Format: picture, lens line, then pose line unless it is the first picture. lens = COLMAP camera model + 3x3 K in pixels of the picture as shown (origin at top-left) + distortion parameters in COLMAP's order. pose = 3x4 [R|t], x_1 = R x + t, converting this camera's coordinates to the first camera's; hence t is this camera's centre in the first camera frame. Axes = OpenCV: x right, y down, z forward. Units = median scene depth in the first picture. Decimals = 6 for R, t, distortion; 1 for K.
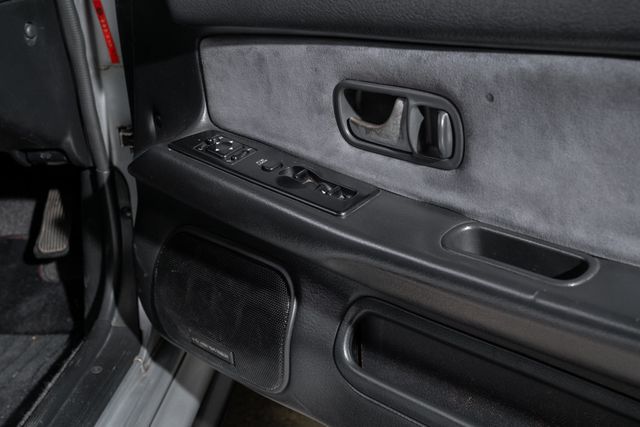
lens RADIAL K [[859.1, 0, 321.3], [0, 859.1, 217.1], [0, 0, 1]] dist [0.168247, 0.000000]
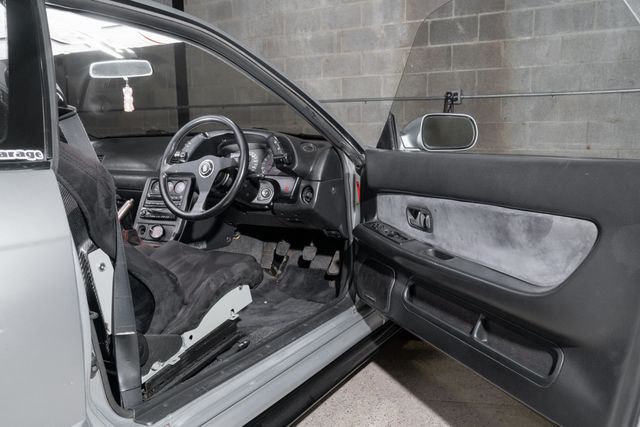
lens RADIAL K [[585.6, 0, 322.3], [0, 585.6, 215.5], [0, 0, 1]] dist [-0.017925, 0.000000]
pose [[0.914019, 0.091802, -0.395148, 0.414469], [-0.171704, 0.970052, -0.171804, 0.216993], [0.367542, 0.224881, 0.902408, -0.776928]]
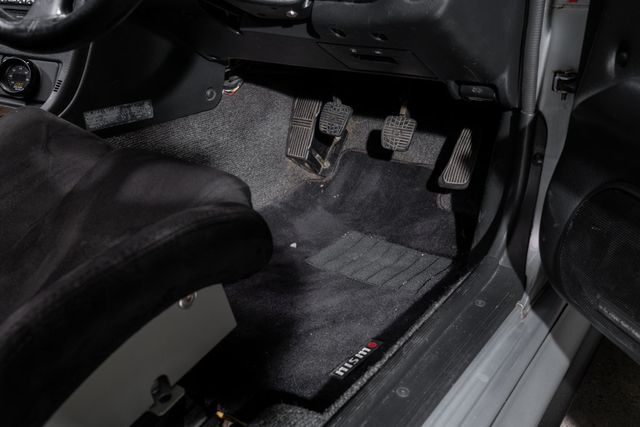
lens RADIAL K [[632.7, 0, 323.9], [0, 632.7, 218.9], [0, 0, 1]] dist [0.062677, 0.000000]
pose [[0.877787, 0.229210, -0.420657, -0.124435], [-0.200095, 0.973264, 0.112779, 0.030146], [0.435260, -0.014825, 0.900183, 0.243120]]
